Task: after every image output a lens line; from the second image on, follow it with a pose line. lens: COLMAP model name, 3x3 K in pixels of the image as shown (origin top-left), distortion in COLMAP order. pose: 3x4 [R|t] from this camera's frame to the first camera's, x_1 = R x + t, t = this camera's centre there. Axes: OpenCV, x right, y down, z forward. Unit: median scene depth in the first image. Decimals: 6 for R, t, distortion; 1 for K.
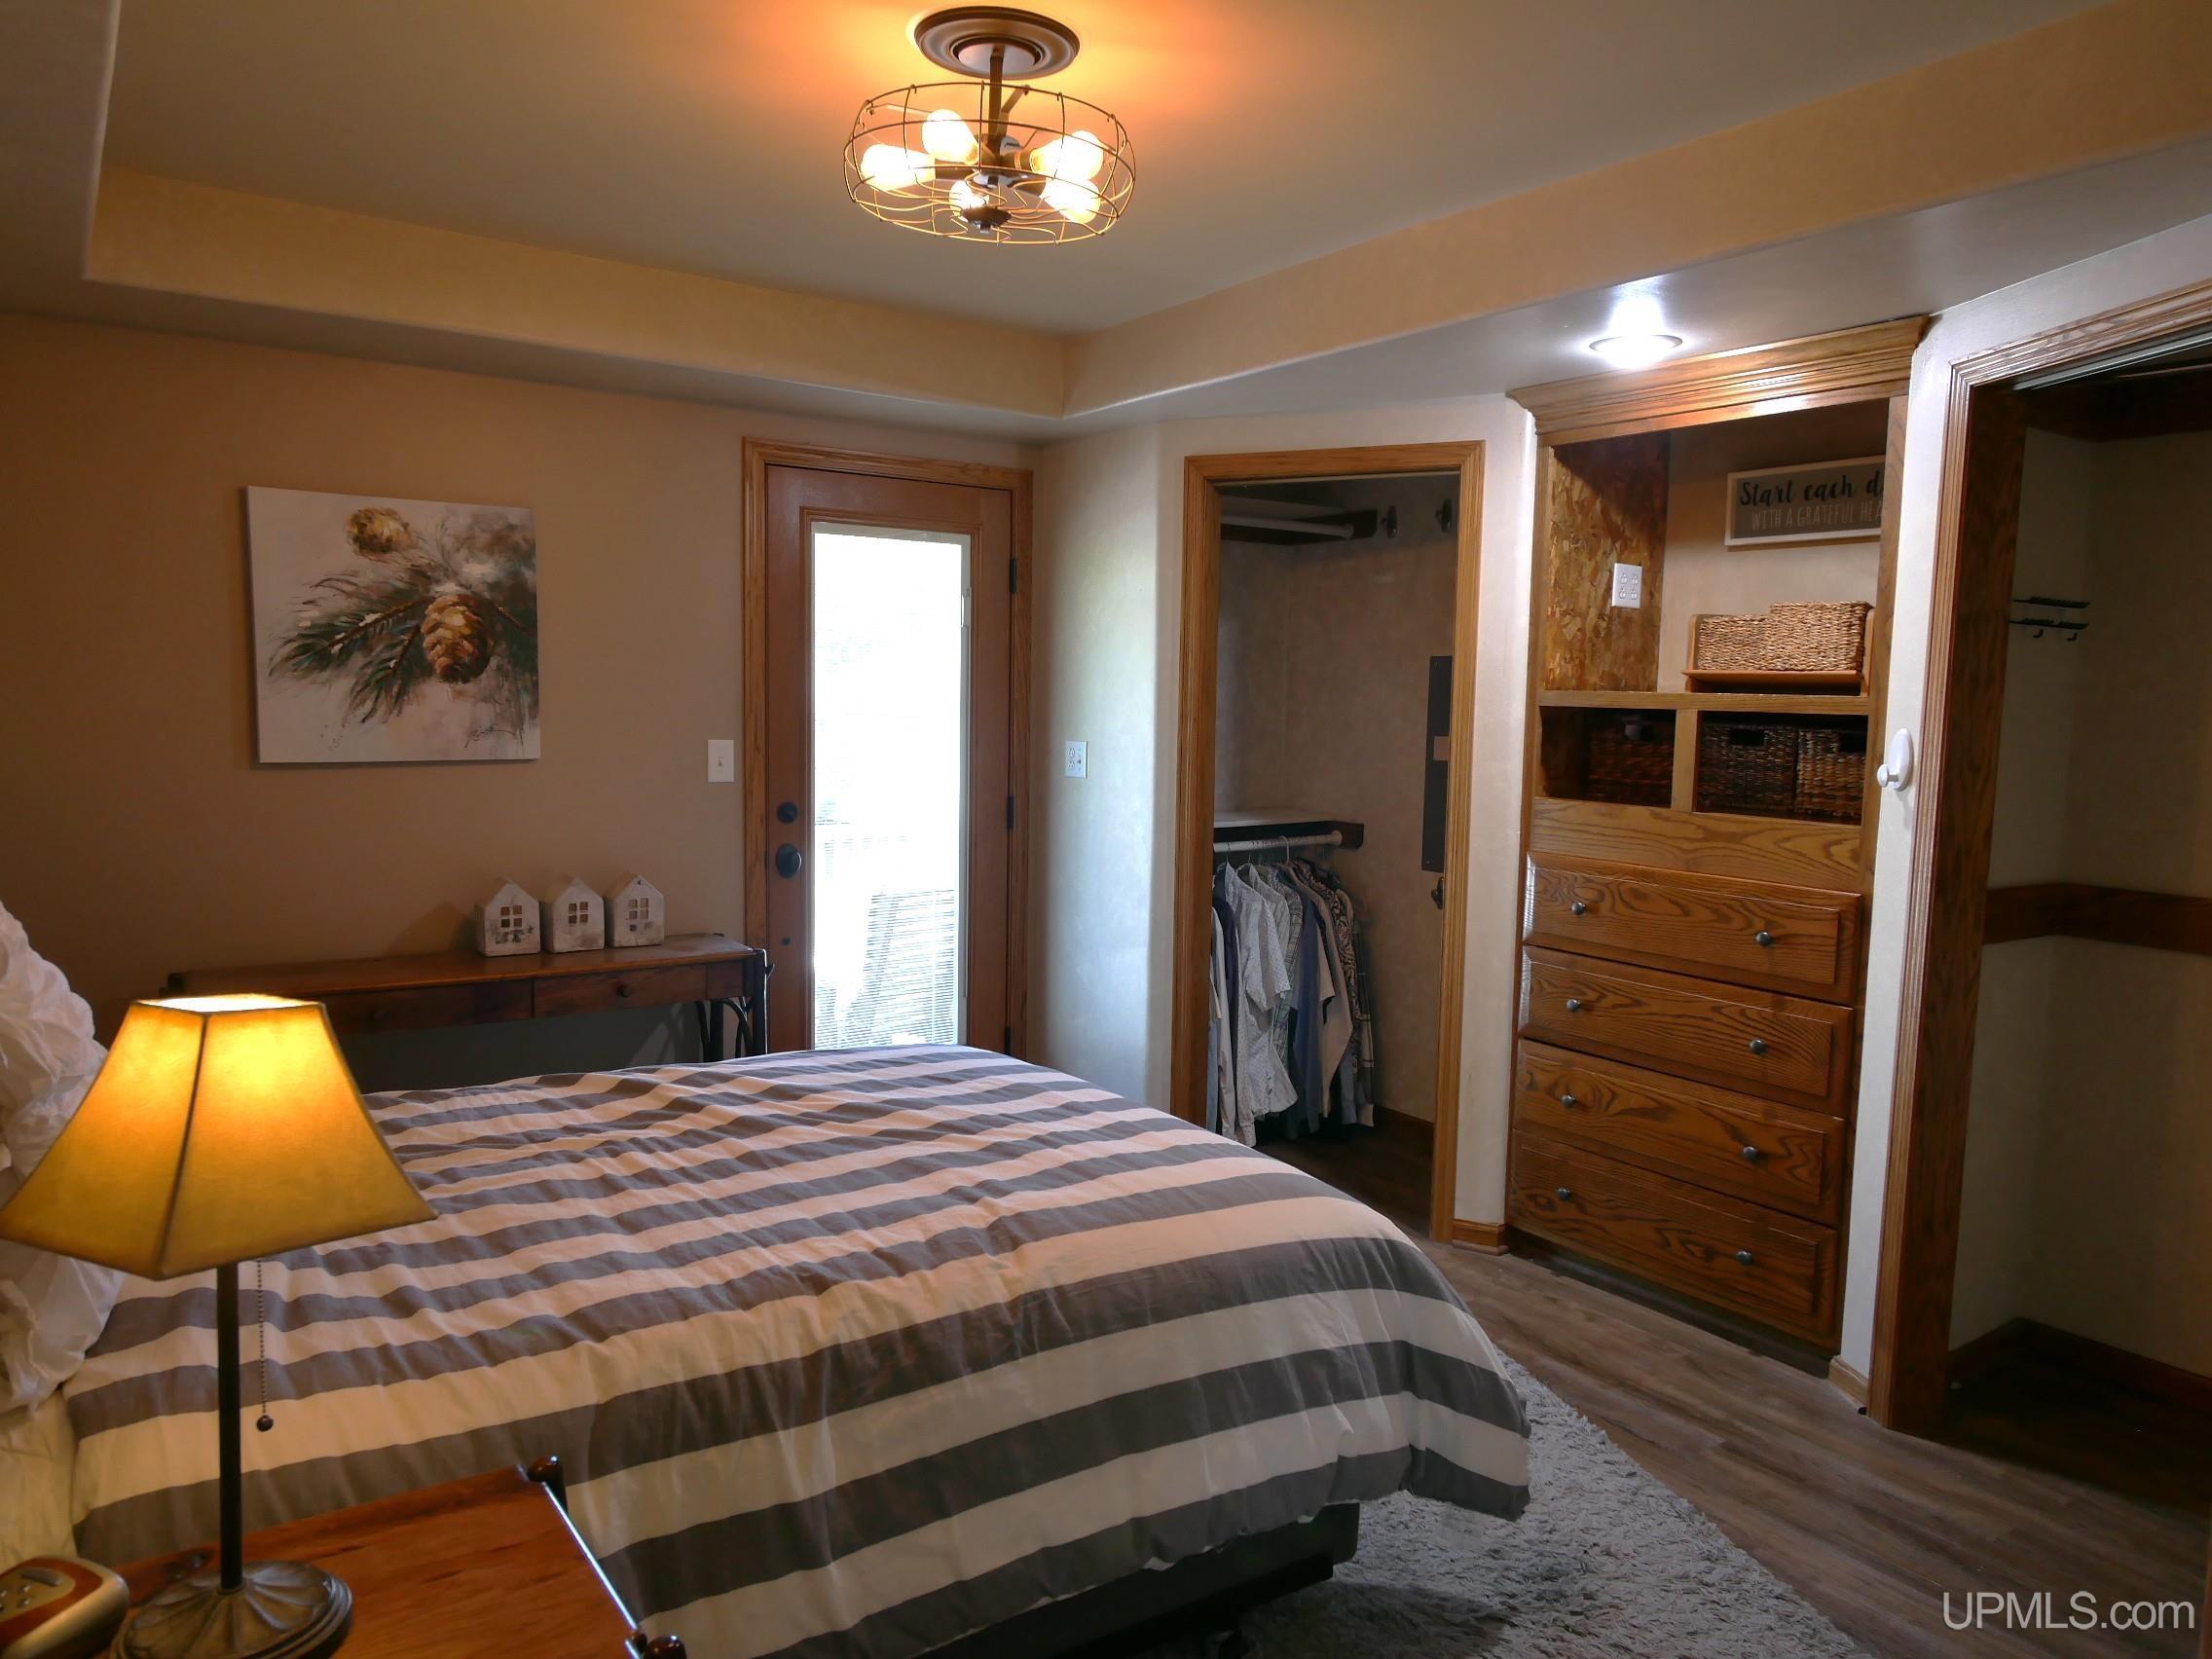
lens RADIAL K [[1489.0, 0, 1100.0], [0, 1489.0, 821.2], [0, 0, 1]] dist [0.028824, -0.017304]
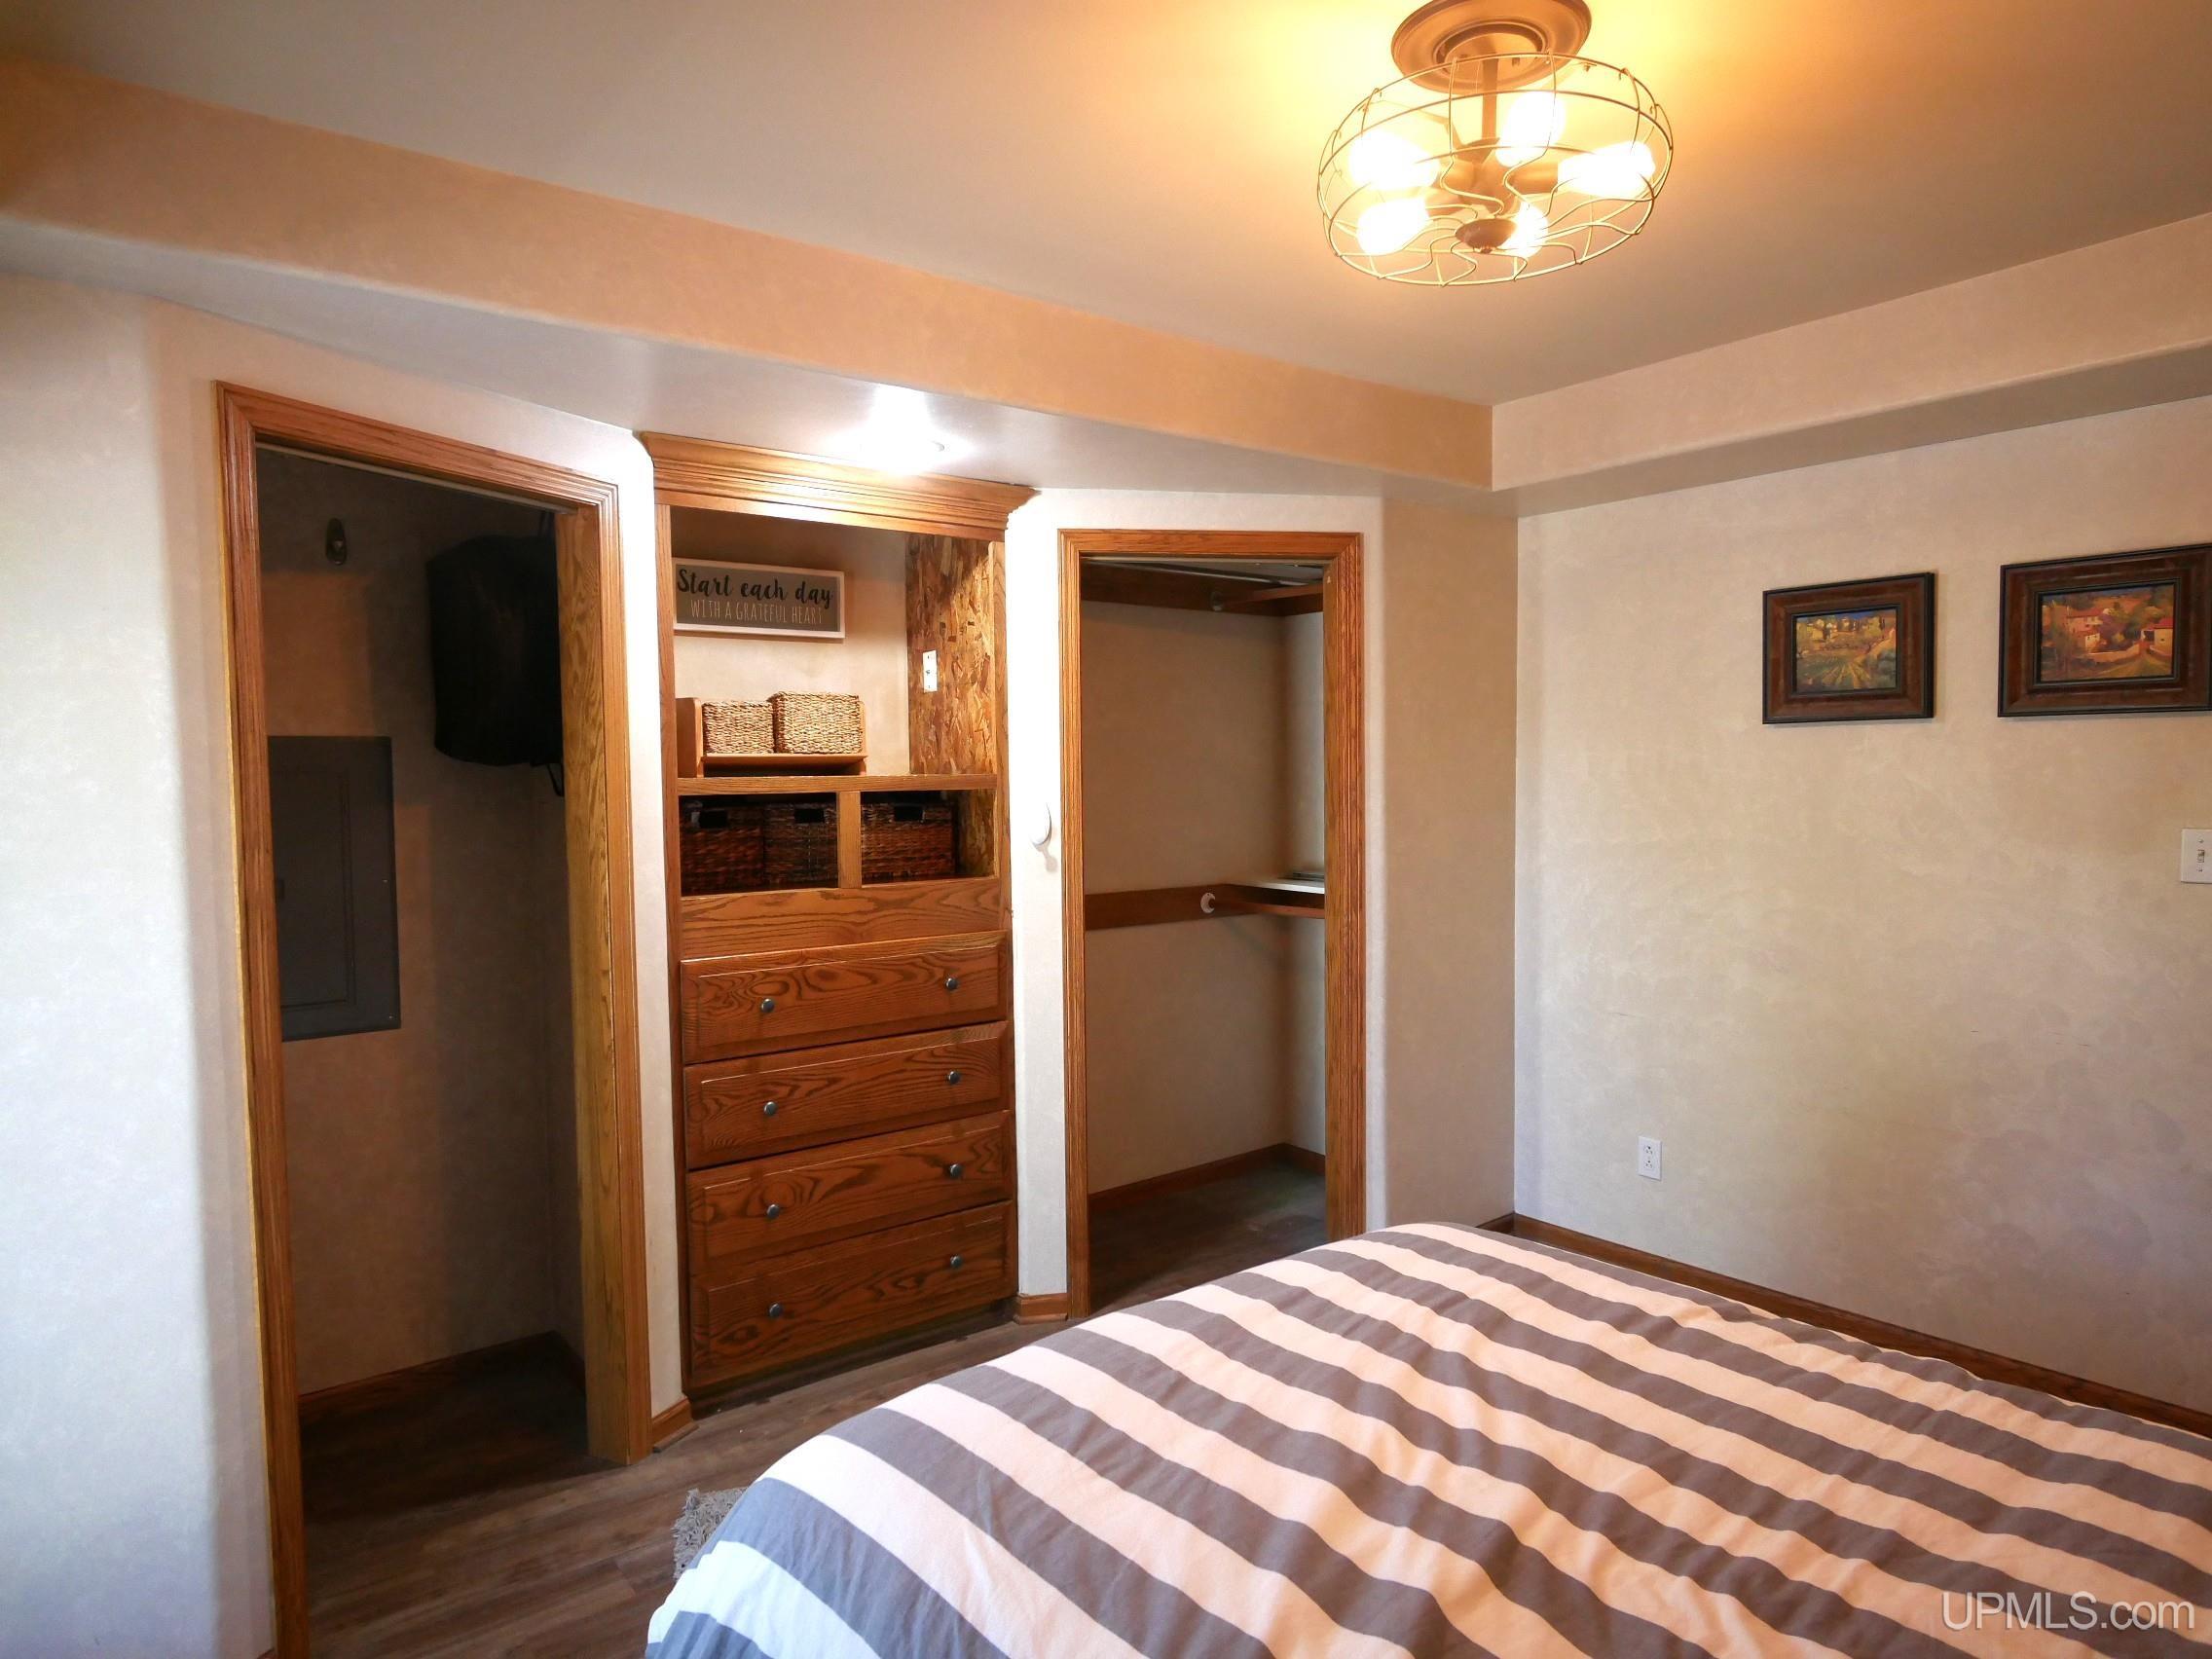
lens RADIAL K [[1412.8, 0, 1156.9], [0, 1412.8, 844.3], [0, 0, 1]] dist [-0.001284, 0.000597]
pose [[-0.072328, -0.072120, 0.994770, -0.652412], [0.102210, 0.991595, 0.079322, -0.099680], [-0.992130, 0.107413, -0.064348, 0.899081]]
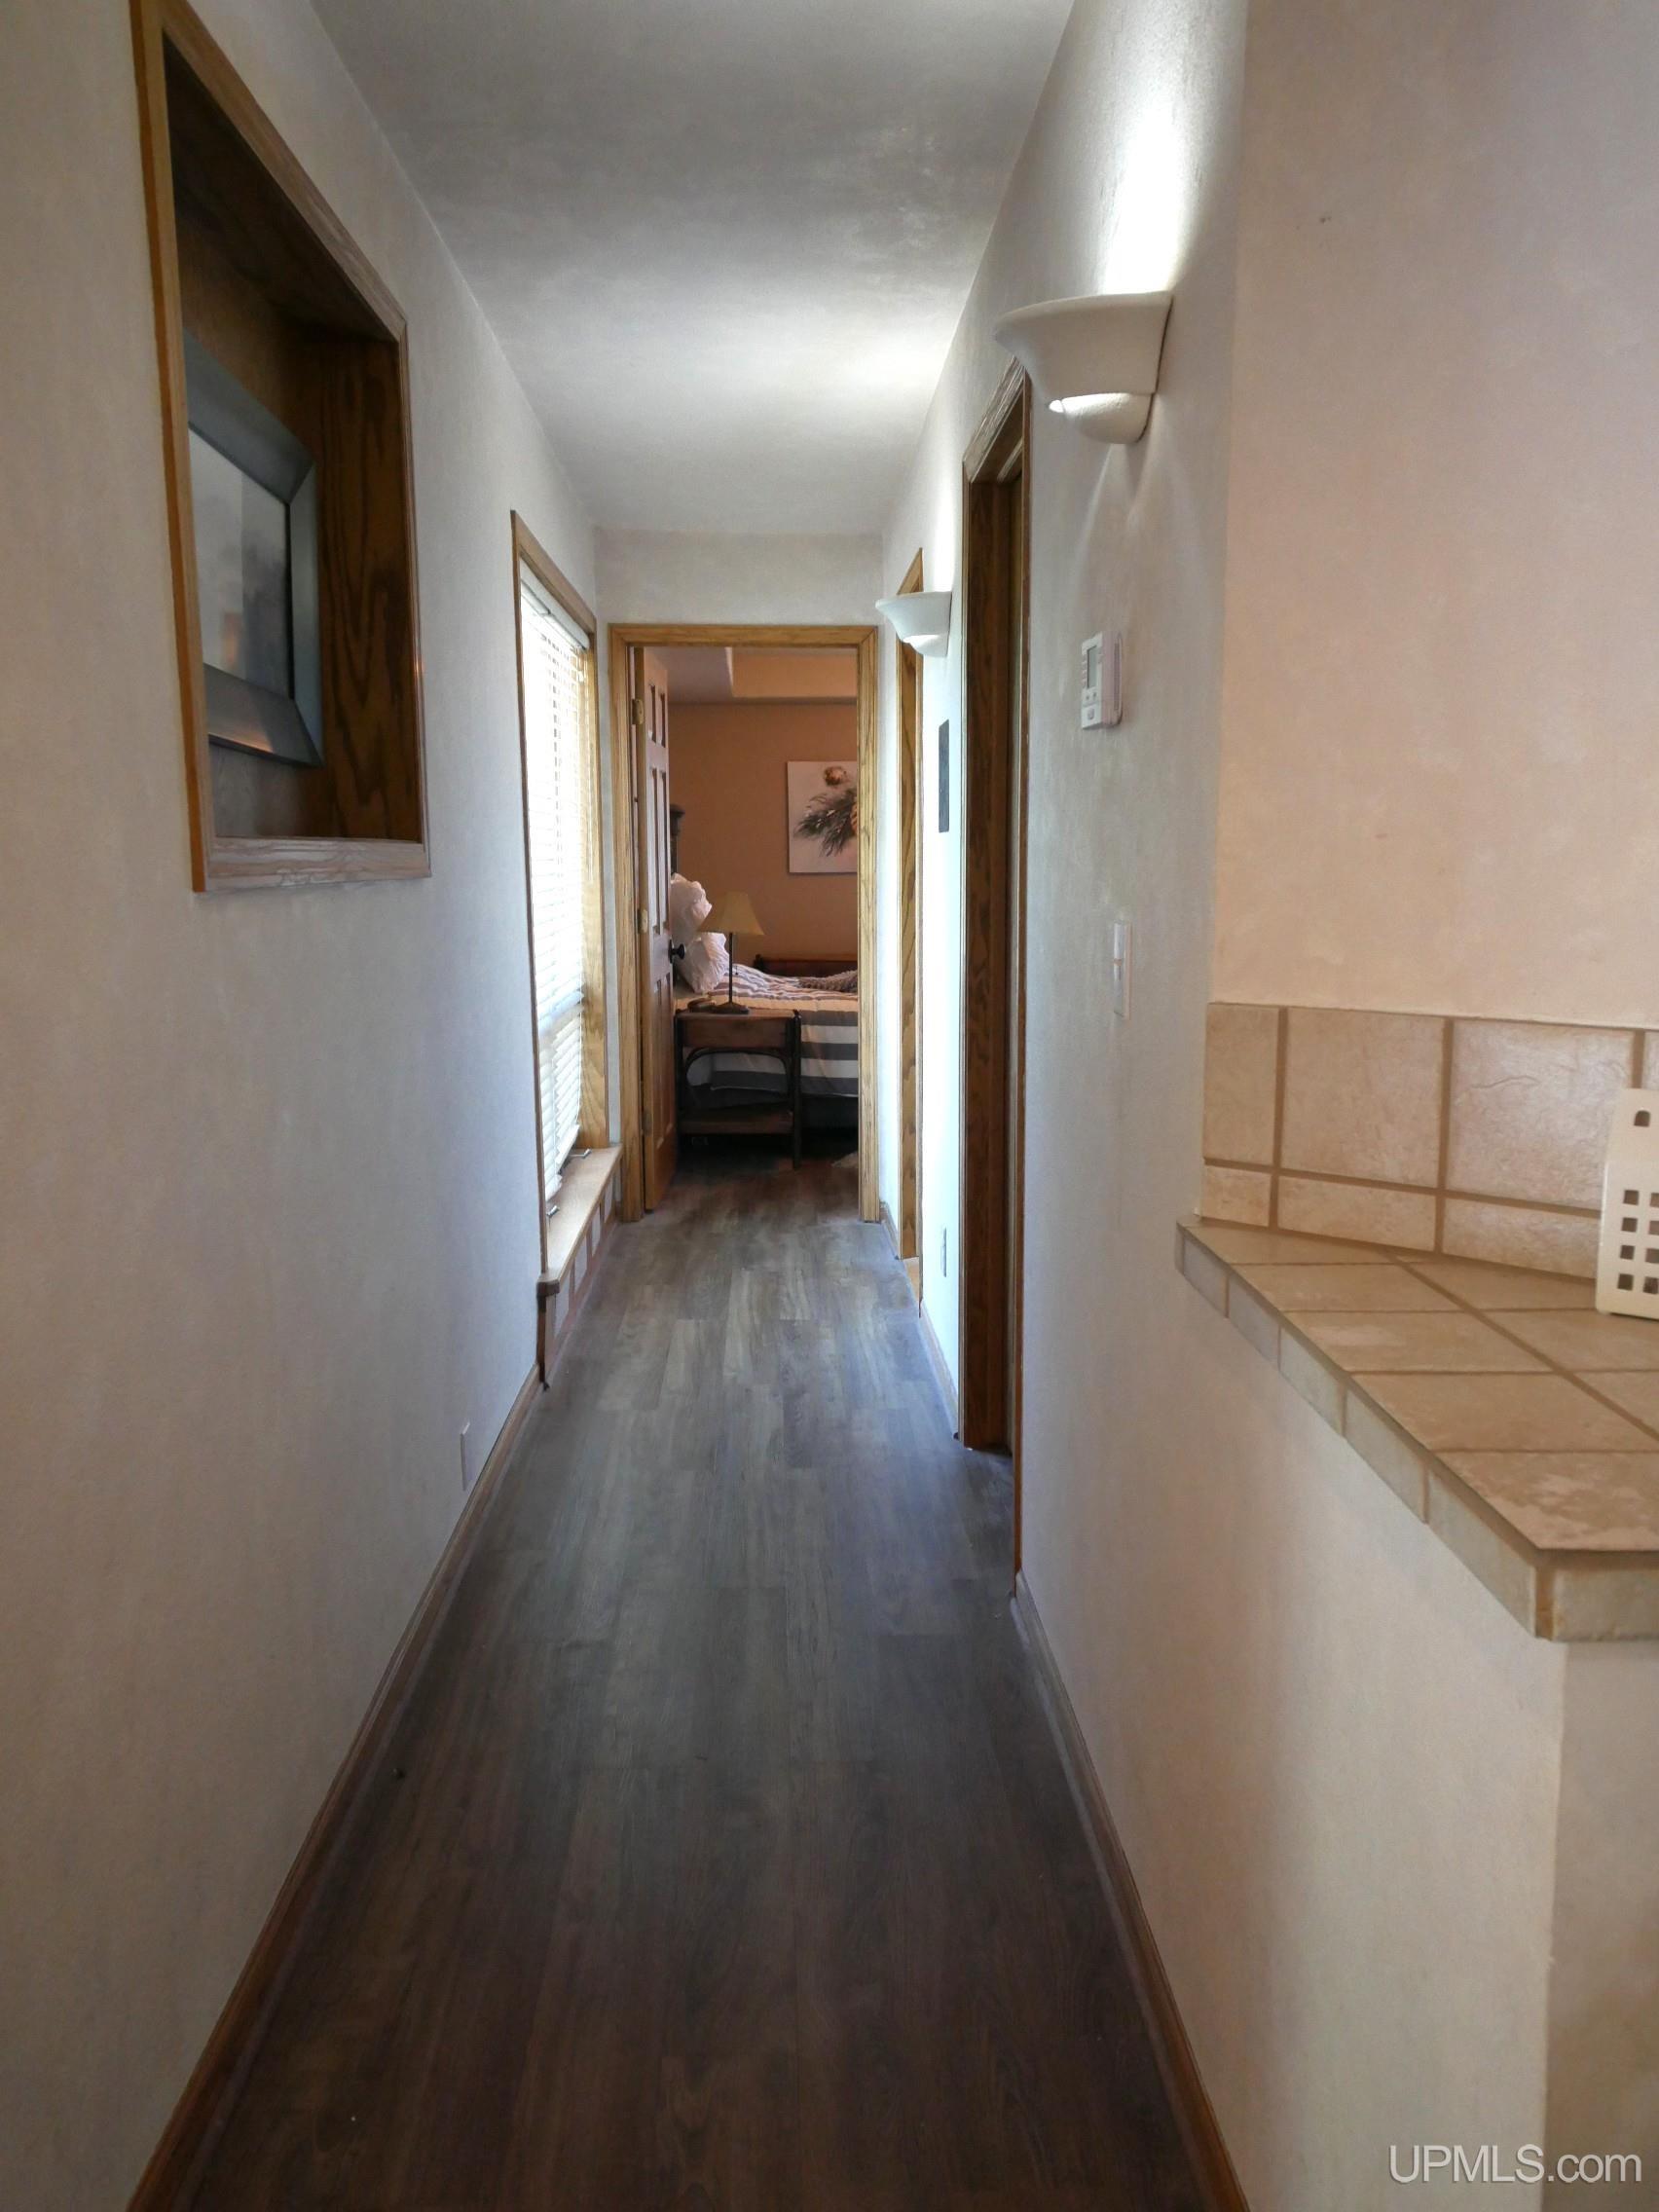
lens RADIAL K [[1804.3, 0, 837.6], [0, 1804.3, 1101.0], [0, 0, 1]] dist [0.001863, 0.000326]
pose [[0.843621, 0.051408, -0.534473, 1.058079], [-0.025831, 0.998139, 0.055234, 0.161625], [0.536318, -0.032791, 0.843379, -1.405138]]
